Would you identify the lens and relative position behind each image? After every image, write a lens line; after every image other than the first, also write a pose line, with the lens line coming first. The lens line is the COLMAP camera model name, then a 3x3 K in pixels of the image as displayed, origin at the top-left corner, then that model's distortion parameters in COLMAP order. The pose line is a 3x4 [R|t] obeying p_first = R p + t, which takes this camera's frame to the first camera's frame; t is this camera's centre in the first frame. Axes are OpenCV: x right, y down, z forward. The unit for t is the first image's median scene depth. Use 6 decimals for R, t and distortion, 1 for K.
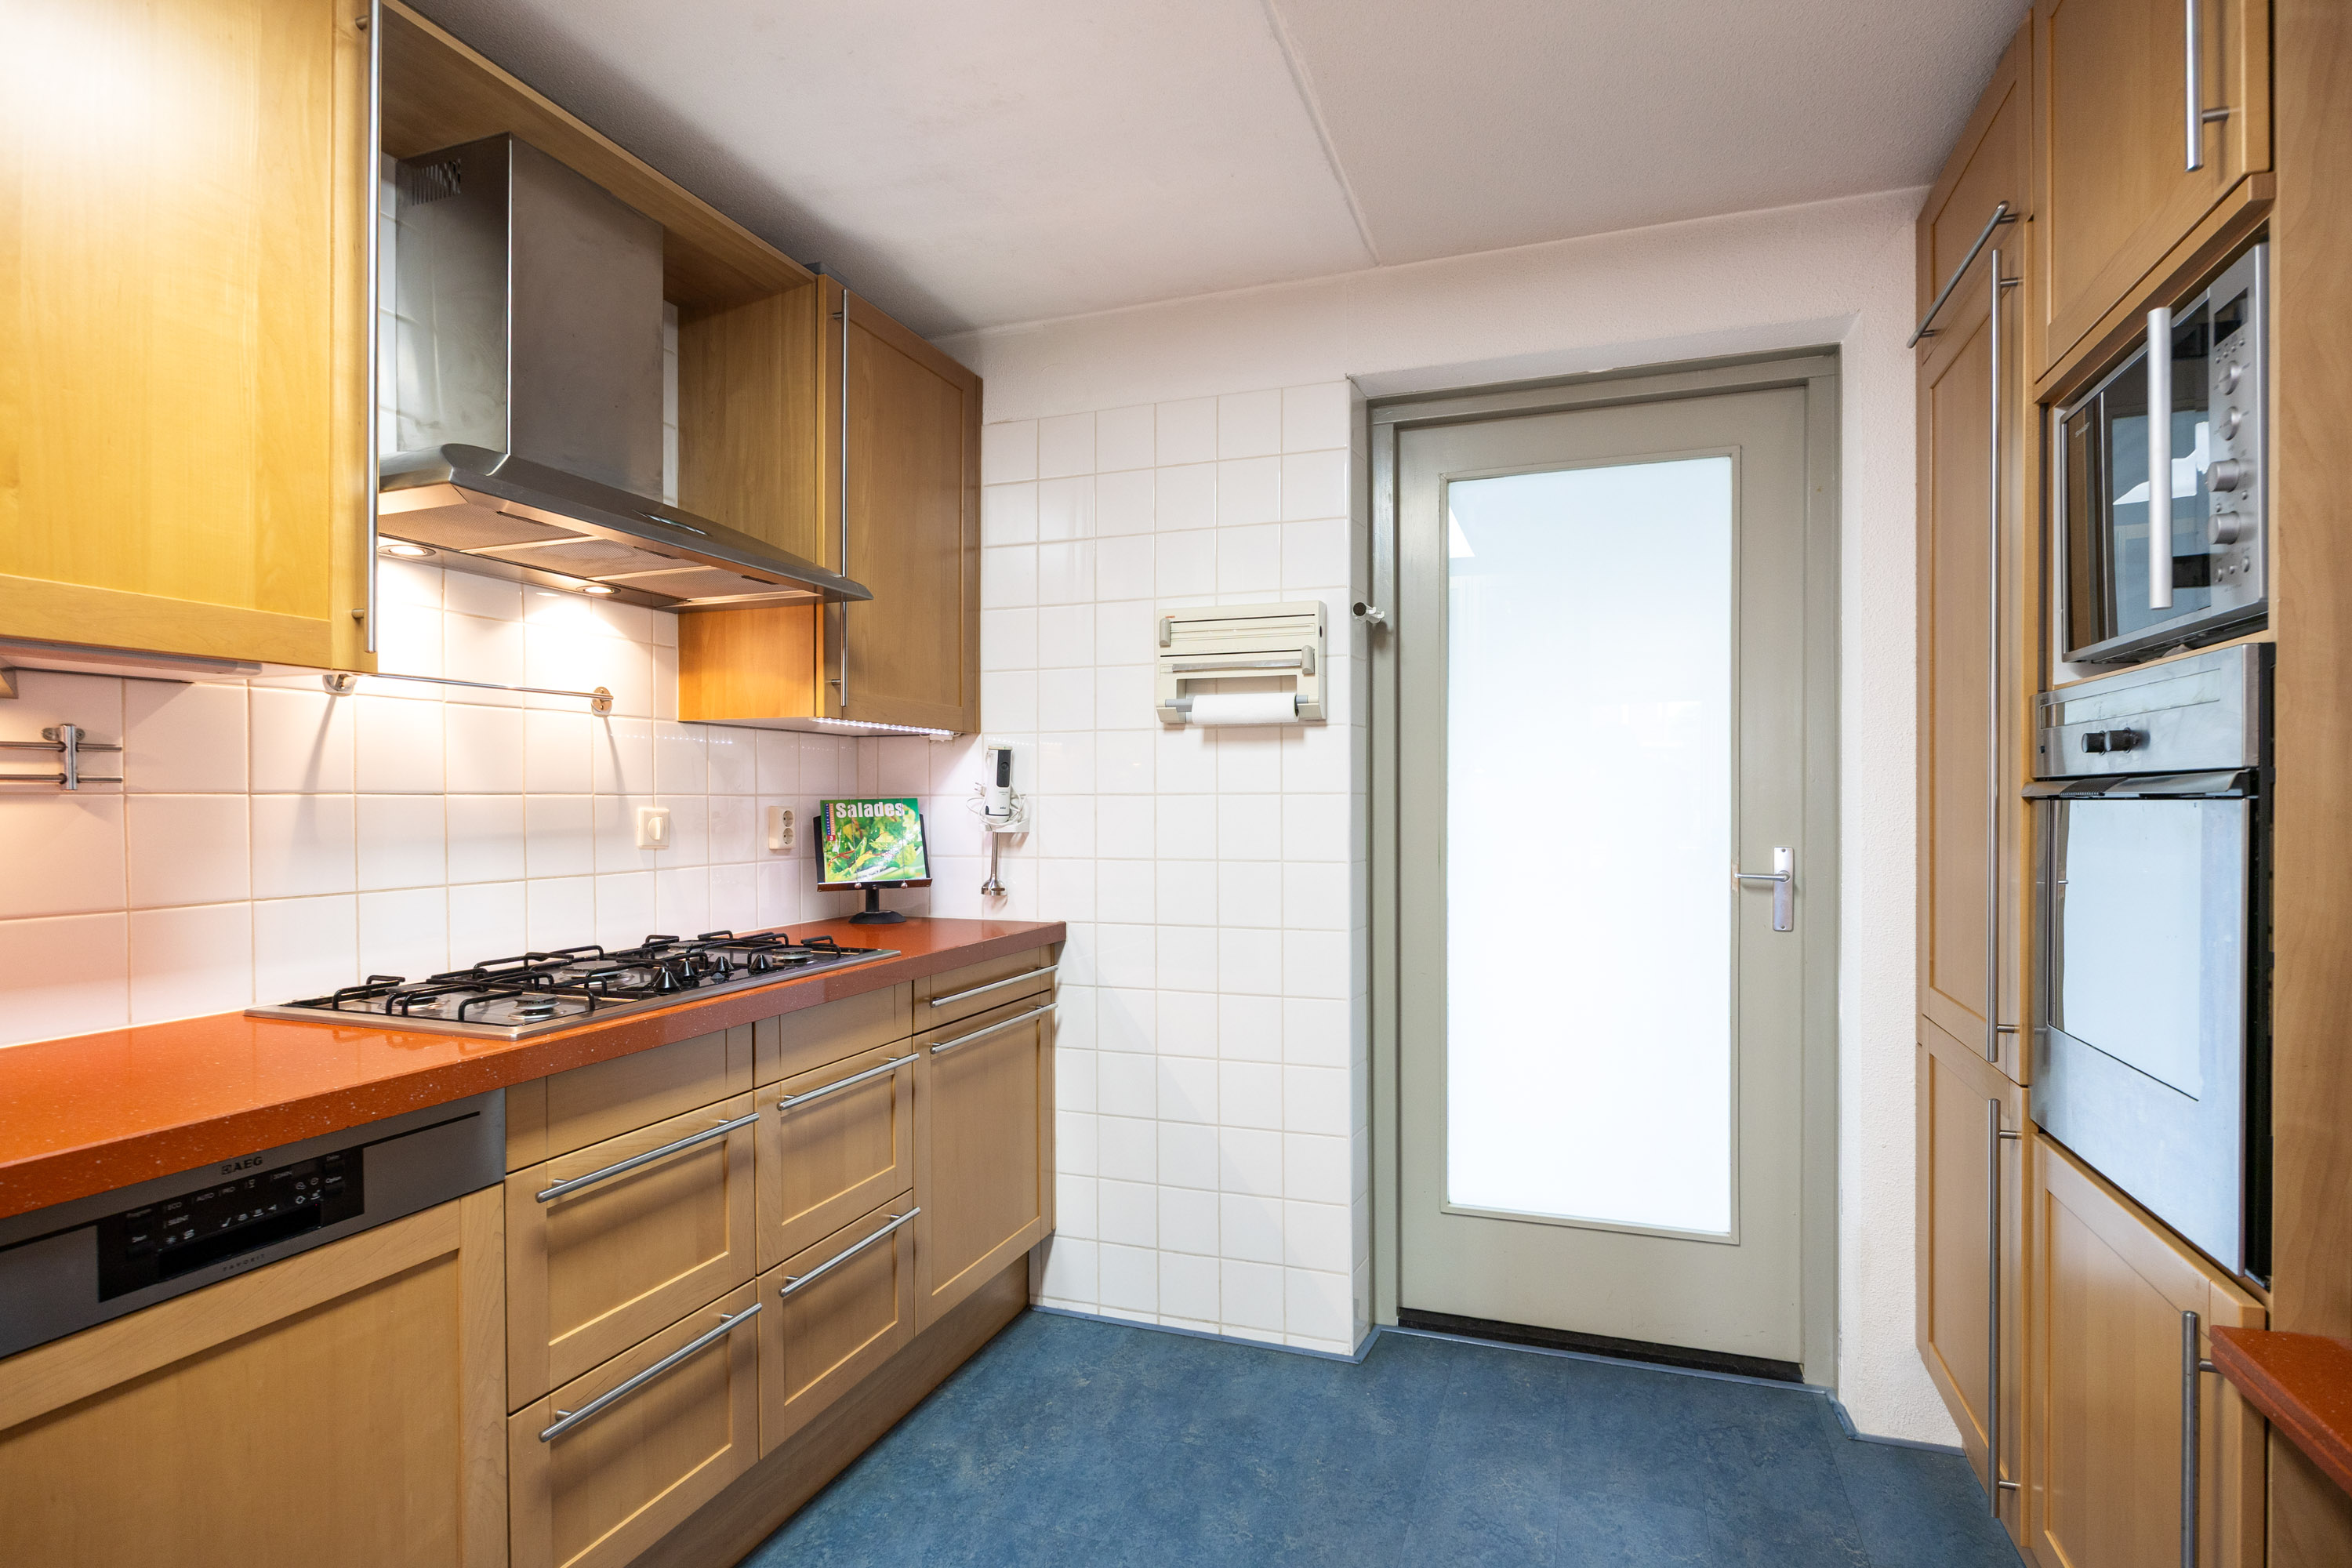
lens RADIAL K [[1152.4, 0, 1179.8], [0, 1152.4, 802.7], [0, 0, 1]] dist [-0.003366, -0.000521]
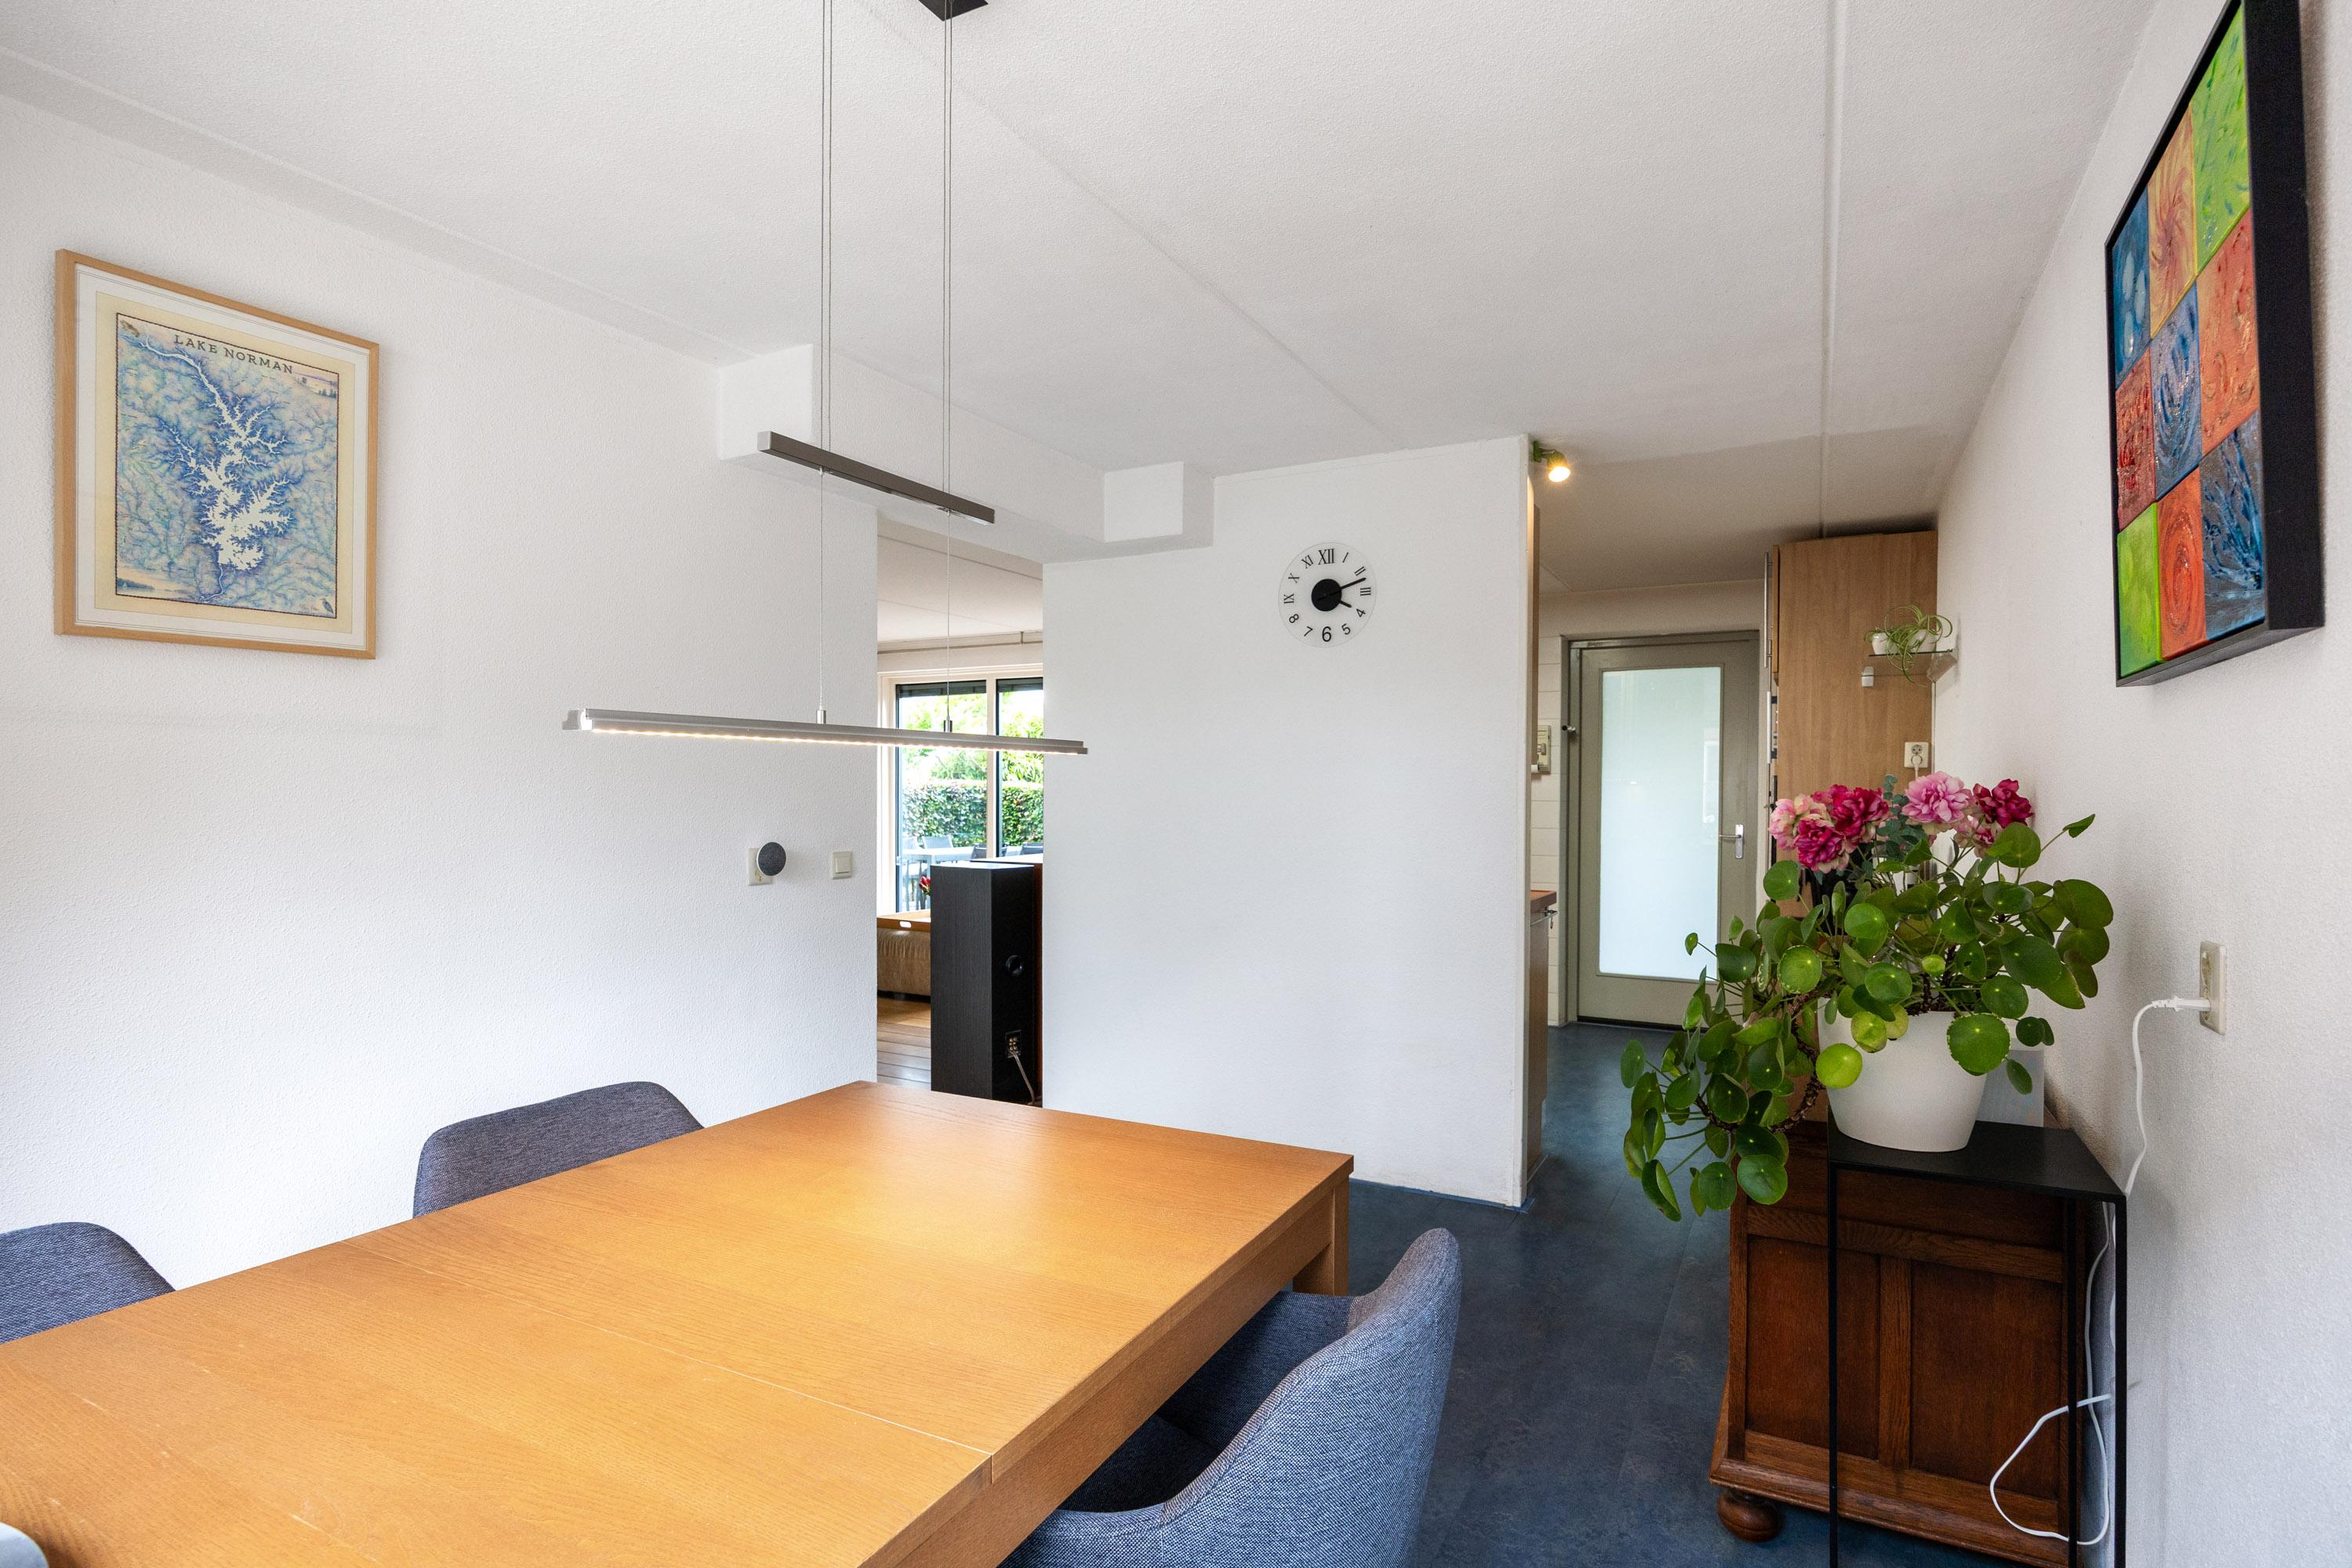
lens RADIAL K [[1152.4, 0, 1187.7], [0, 1152.4, 798.2], [0, 0, 1]] dist [-0.003366, -0.000521]
pose [[0.989643, 0.011193, -0.143113, -0.297335], [-0.011176, 0.999937, 0.000923, -0.007625], [0.143115, 0.000686, 0.989706, -1.611782]]
